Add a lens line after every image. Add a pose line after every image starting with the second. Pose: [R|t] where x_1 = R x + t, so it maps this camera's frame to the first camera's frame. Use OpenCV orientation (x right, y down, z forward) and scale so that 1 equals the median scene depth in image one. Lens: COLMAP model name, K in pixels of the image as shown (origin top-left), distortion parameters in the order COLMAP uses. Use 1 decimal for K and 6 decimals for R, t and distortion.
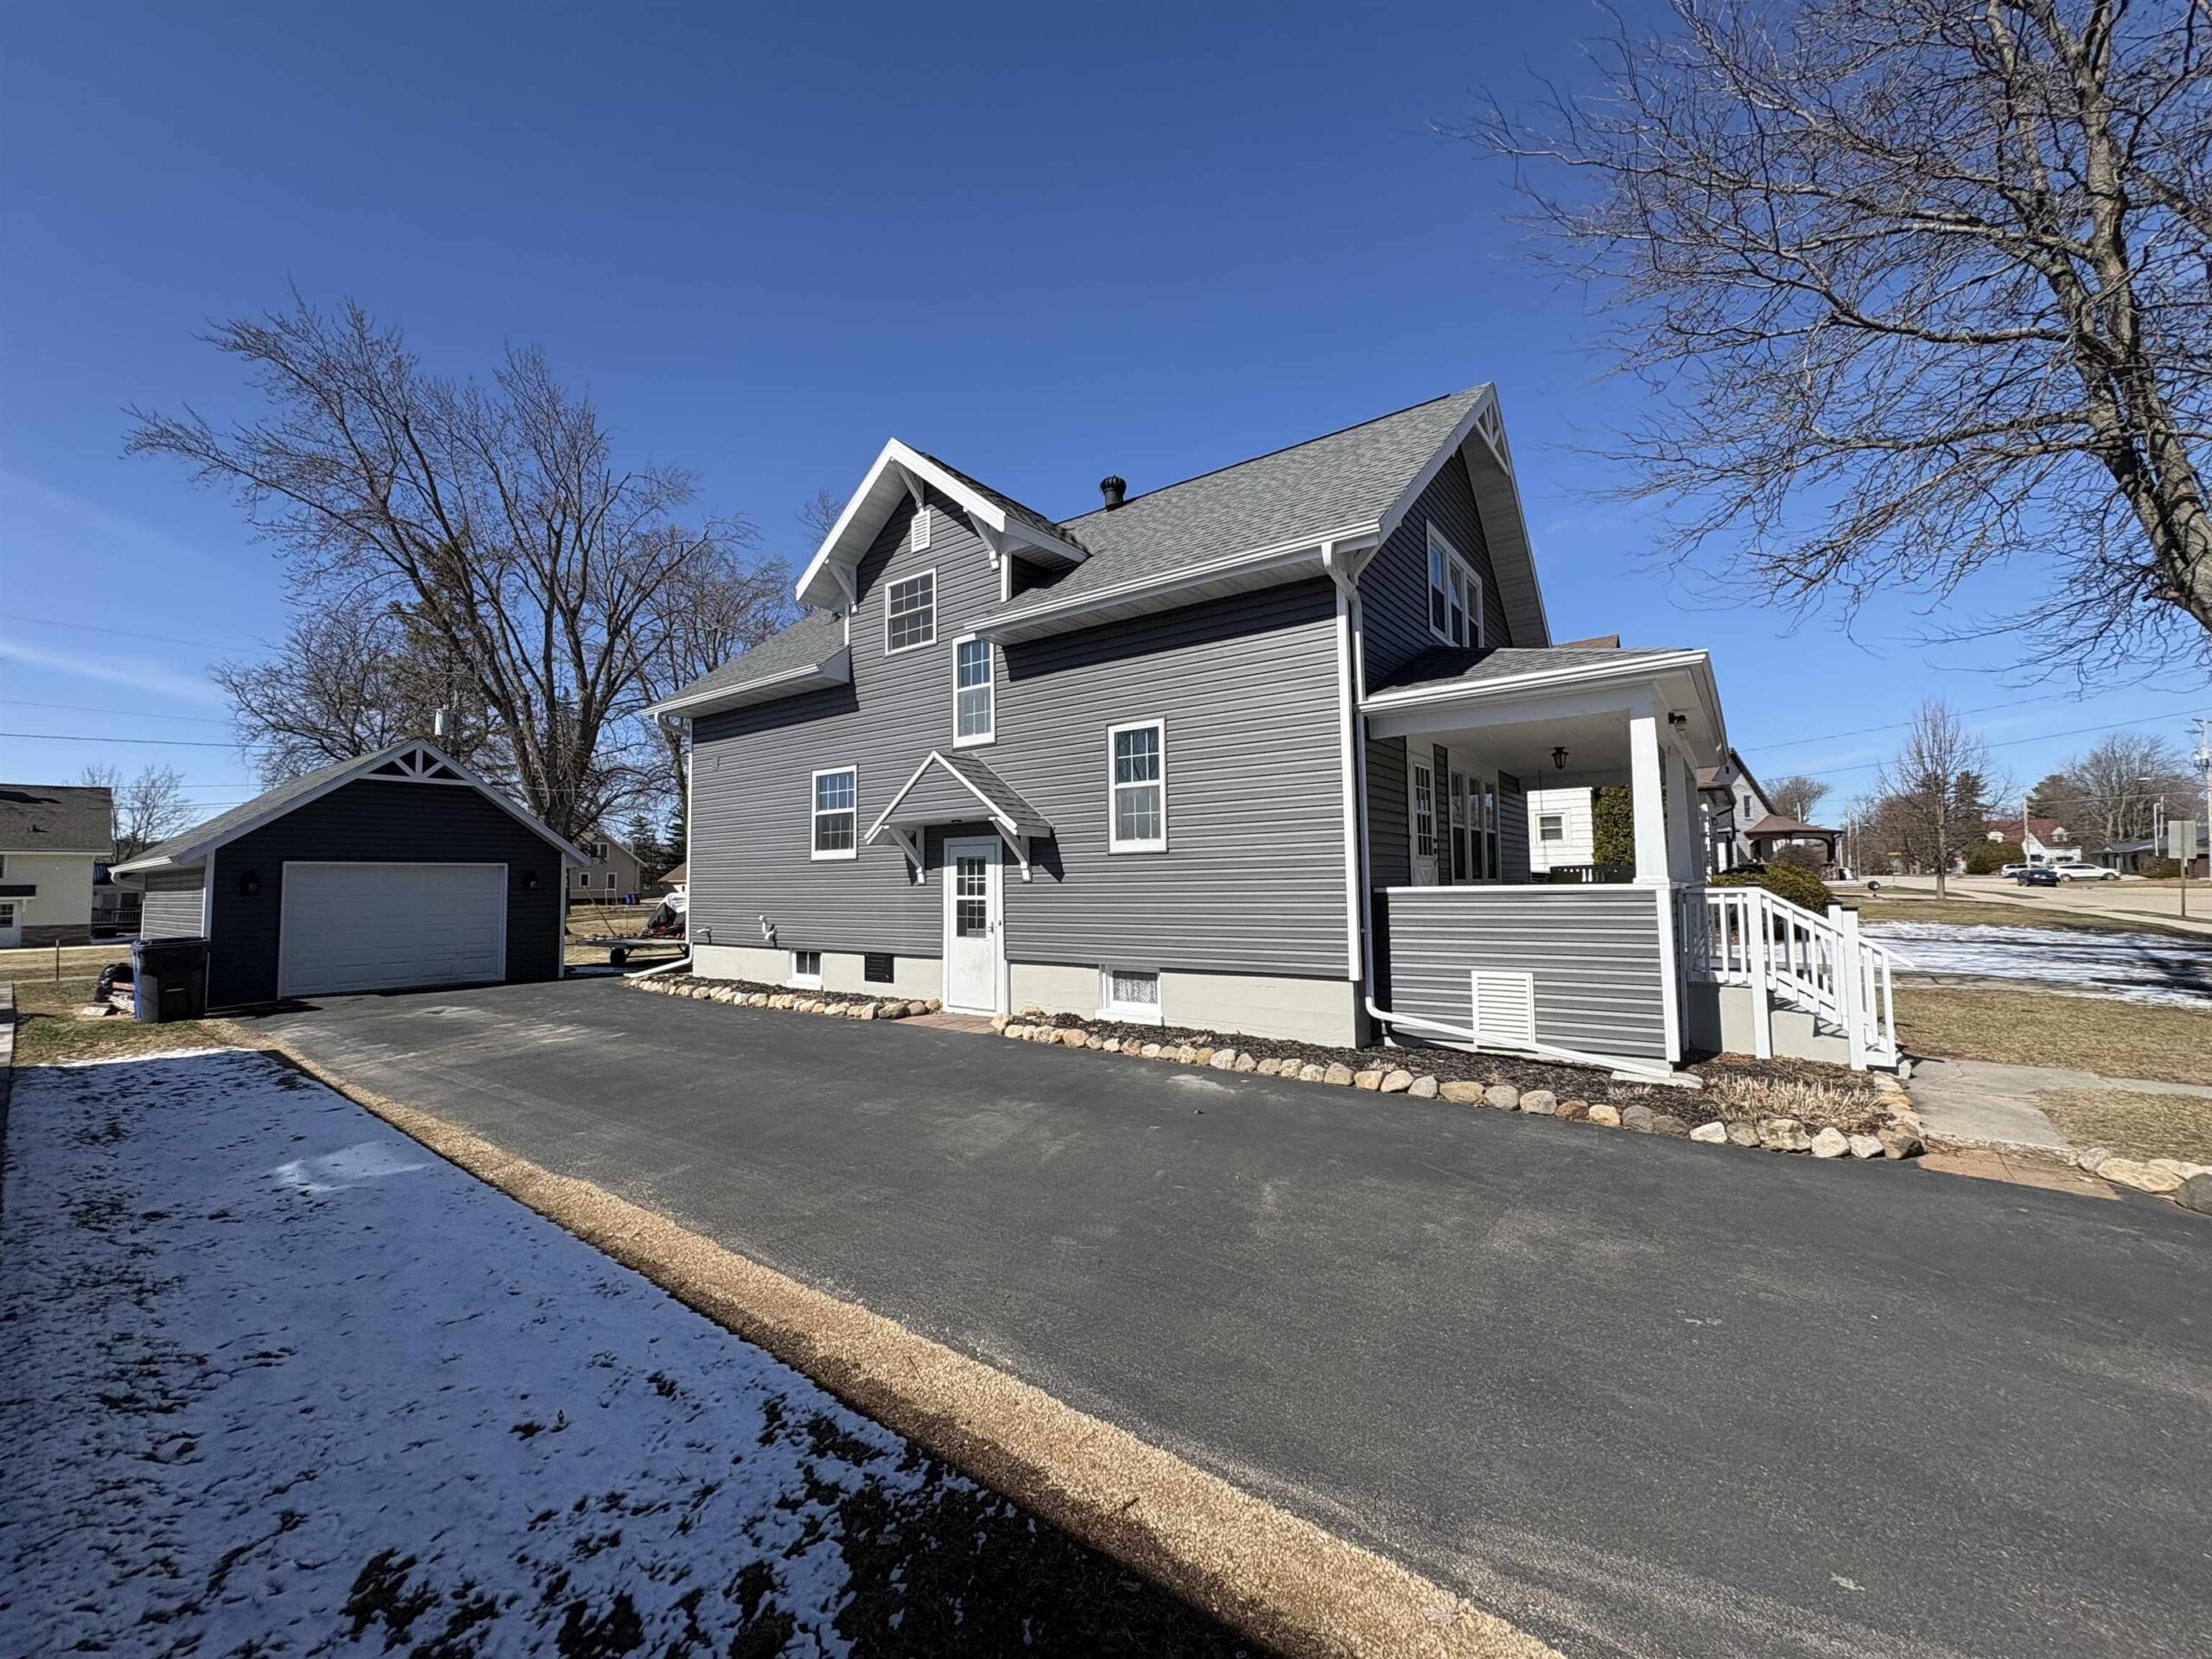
lens RADIAL K [[877.2, 0, 1105.2], [0, 877.2, 835.1], [0, 0, 1]] dist [-0.001865, 0.001259]
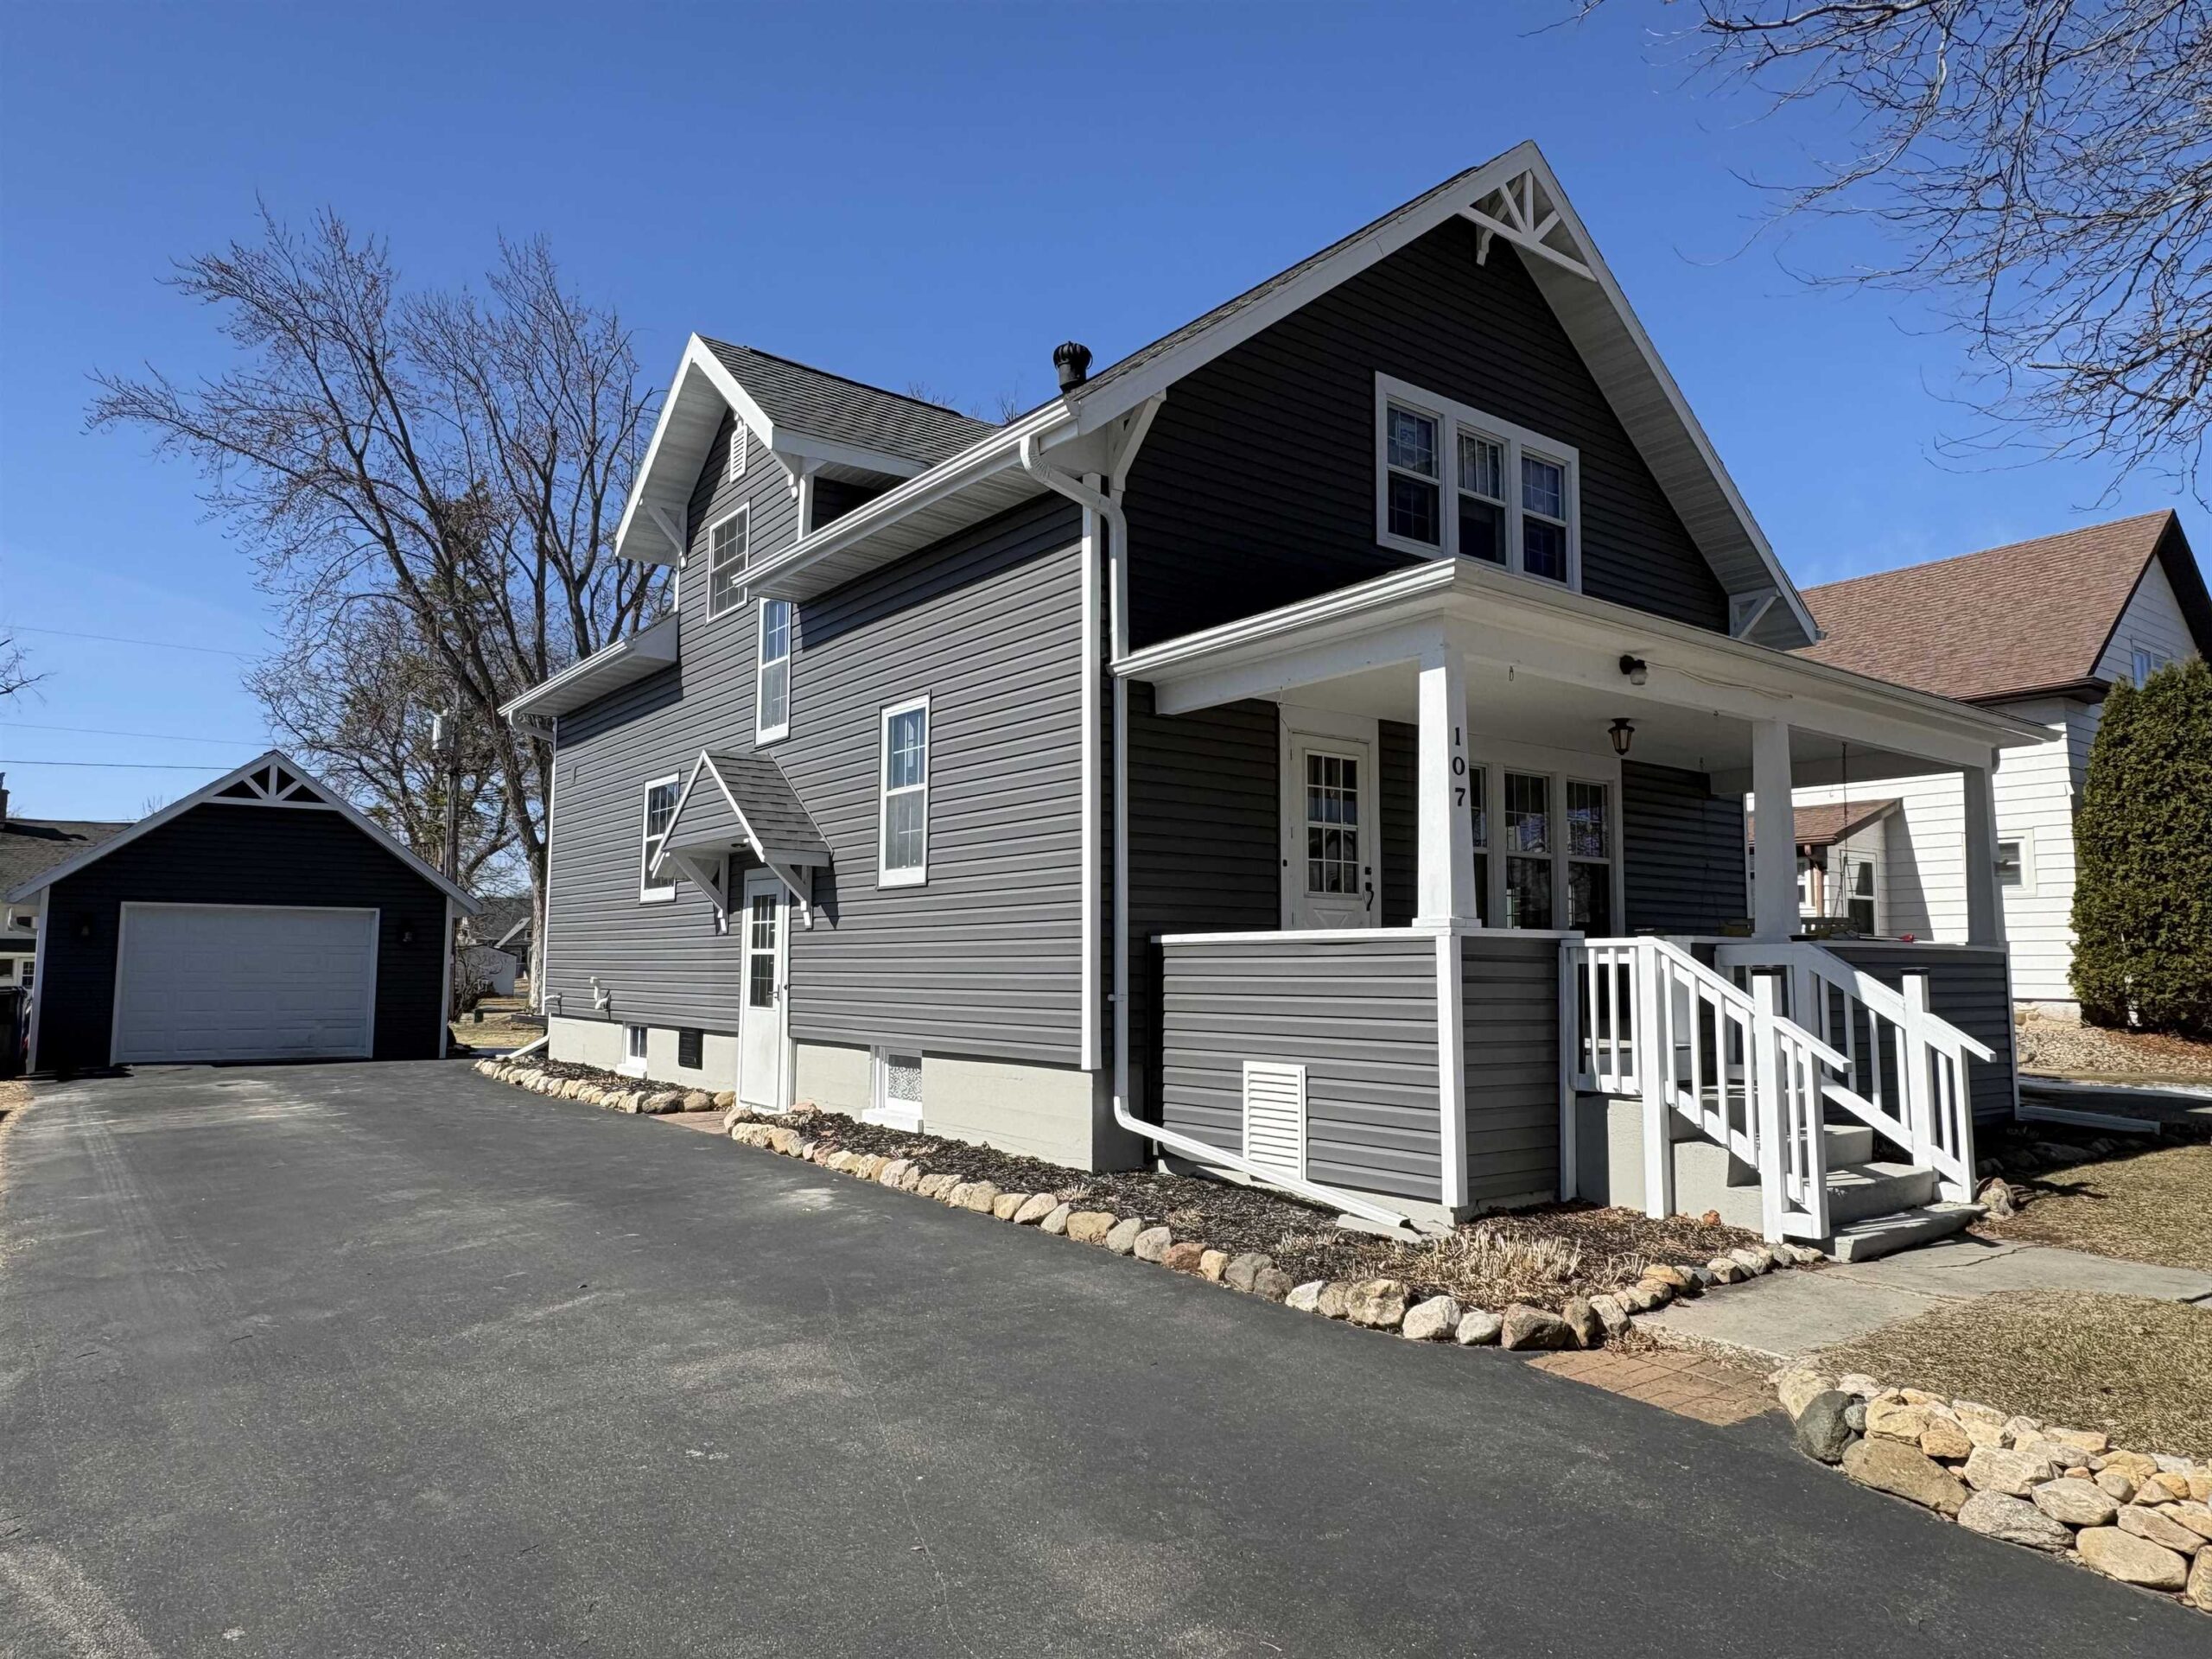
lens RADIAL K [[1408.0, 0, 1102.6], [0, 1408.0, 838.8], [0, 0, 1]] dist [-0.019765, 0.026682]
pose [[0.959371, -0.007272, -0.282056, 0.432171], [-0.002436, 0.999417, -0.034053, 0.016806], [0.282139, 0.033356, 0.958794, -0.033404]]
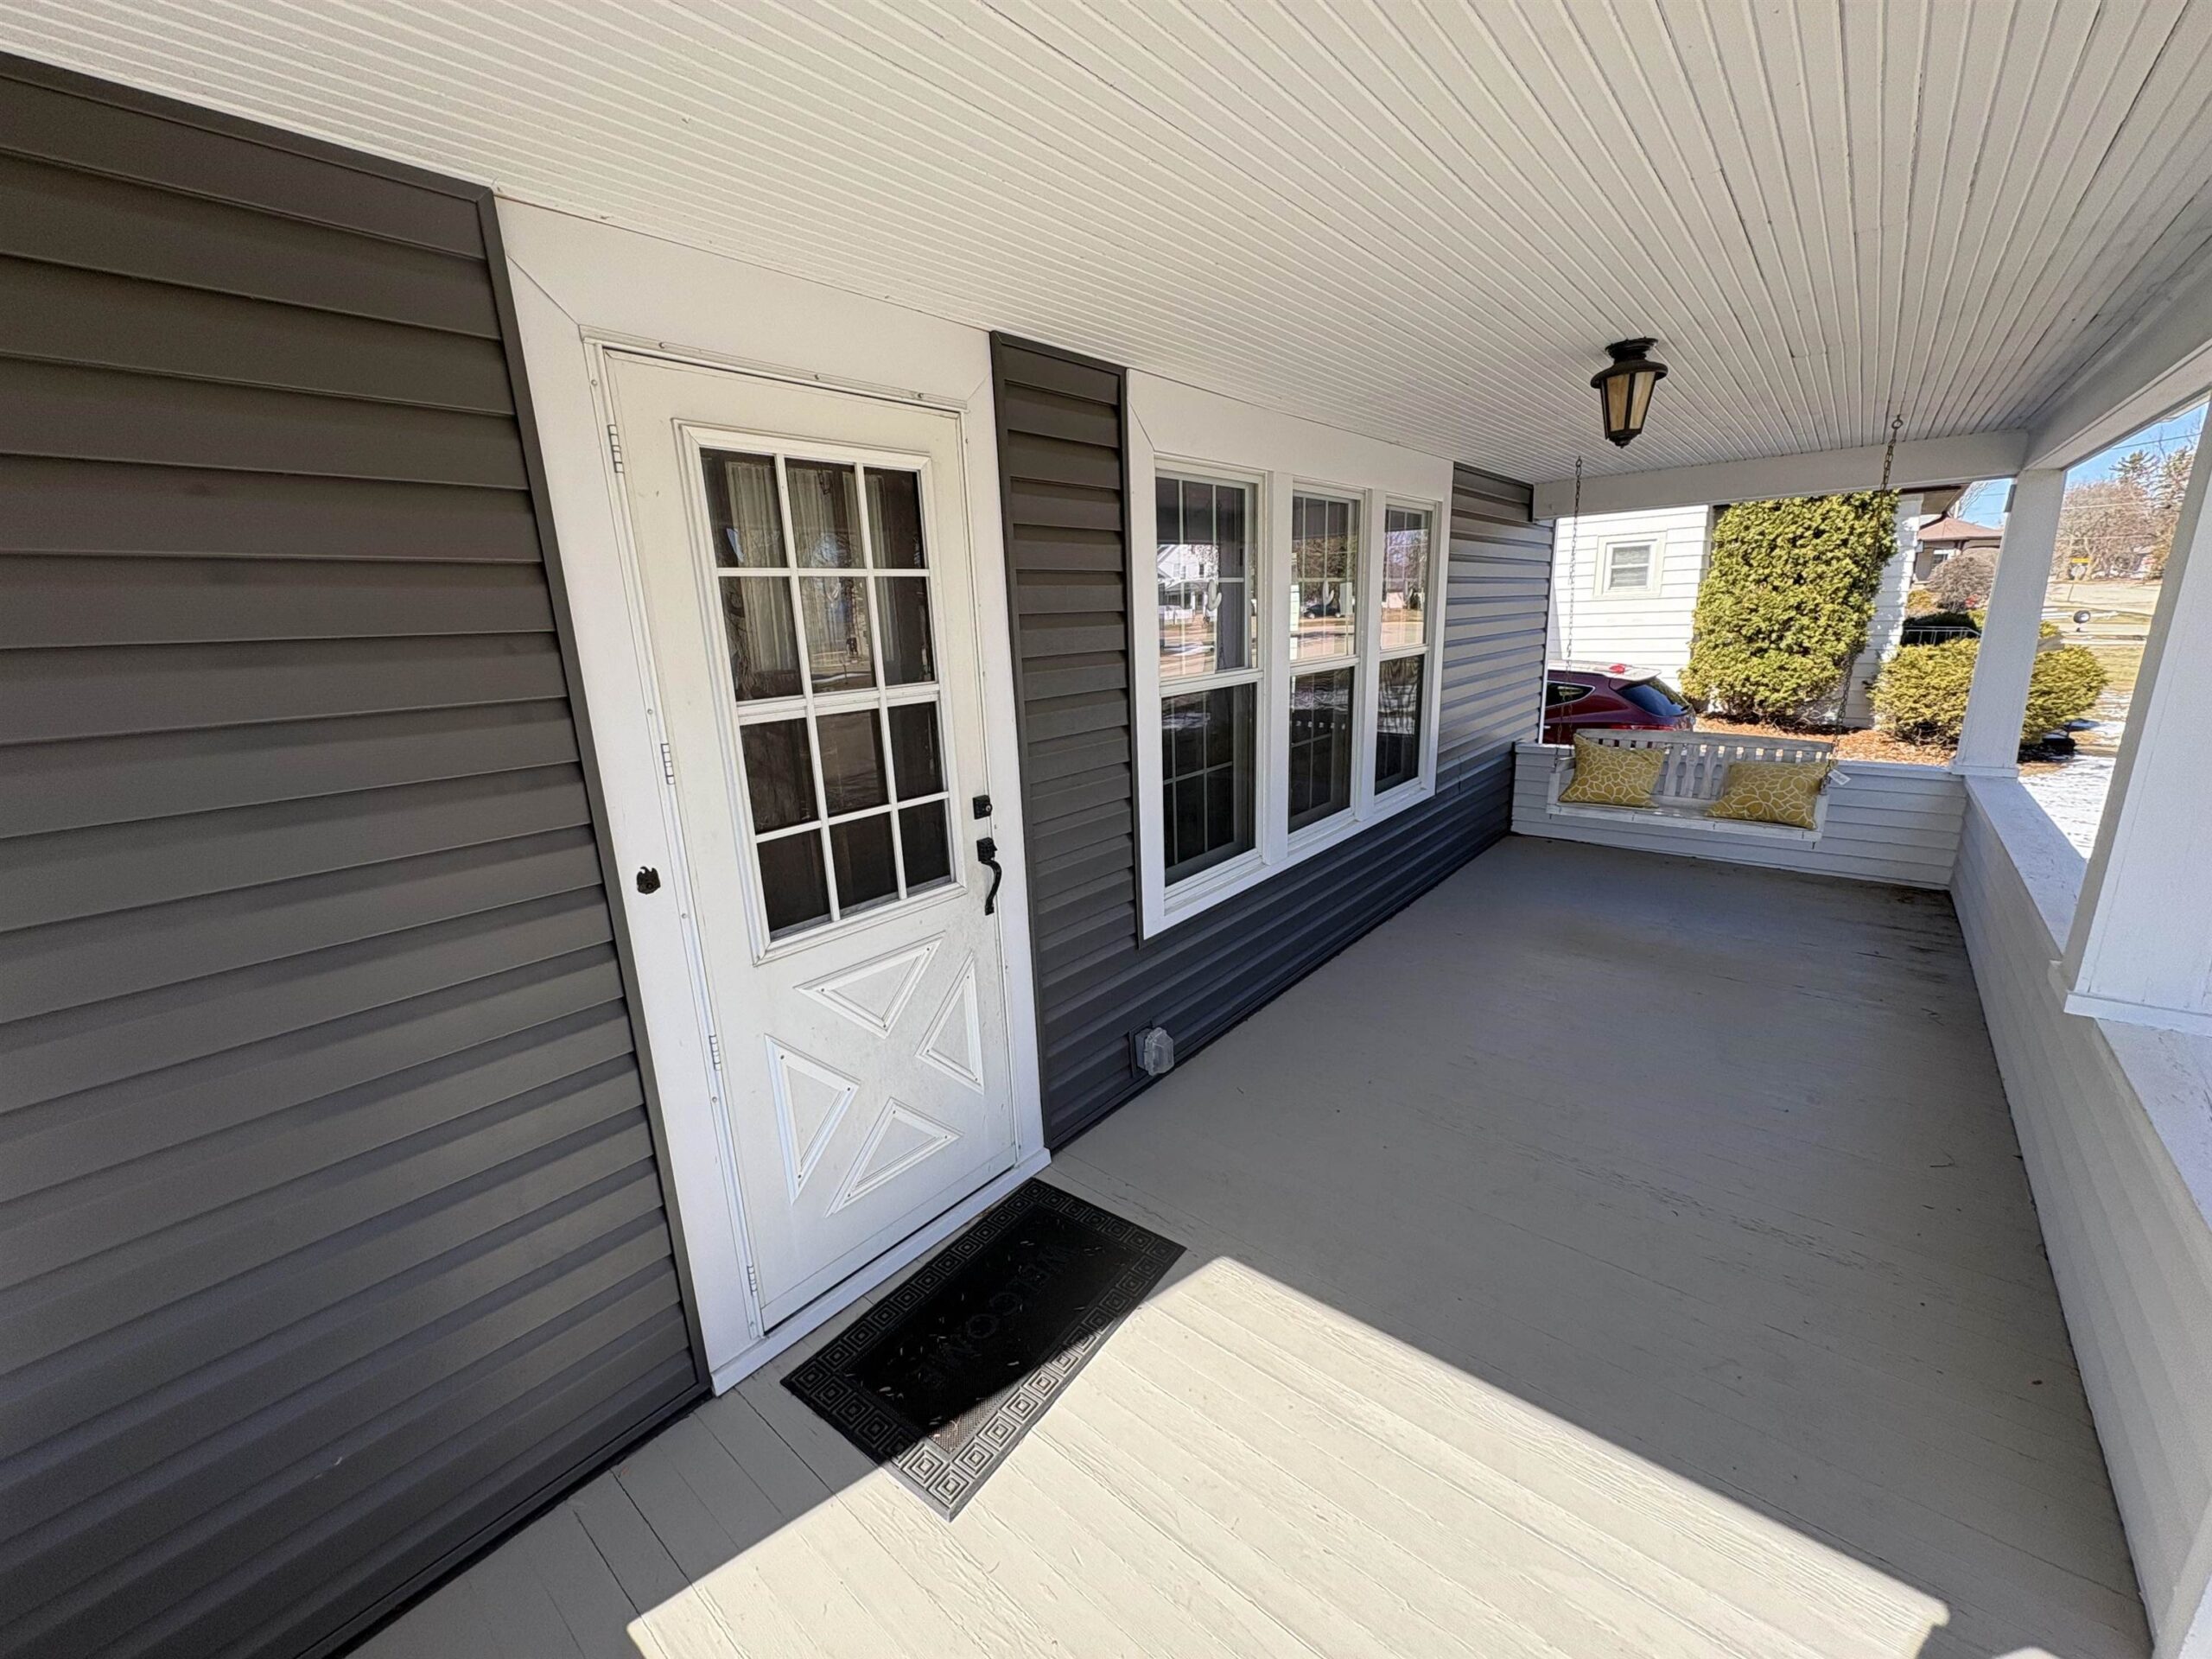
lens RADIAL K [[877.2, 0, 1109.0], [0, 877.2, 830.0], [0, 0, 1]] dist [-0.001865, 0.001259]
pose [[0.997809, -0.013286, -0.064811, 0.380800], [0.031895, 0.954870, 0.295305, -0.048246], [0.057963, -0.296725, 0.953202, 0.711963]]
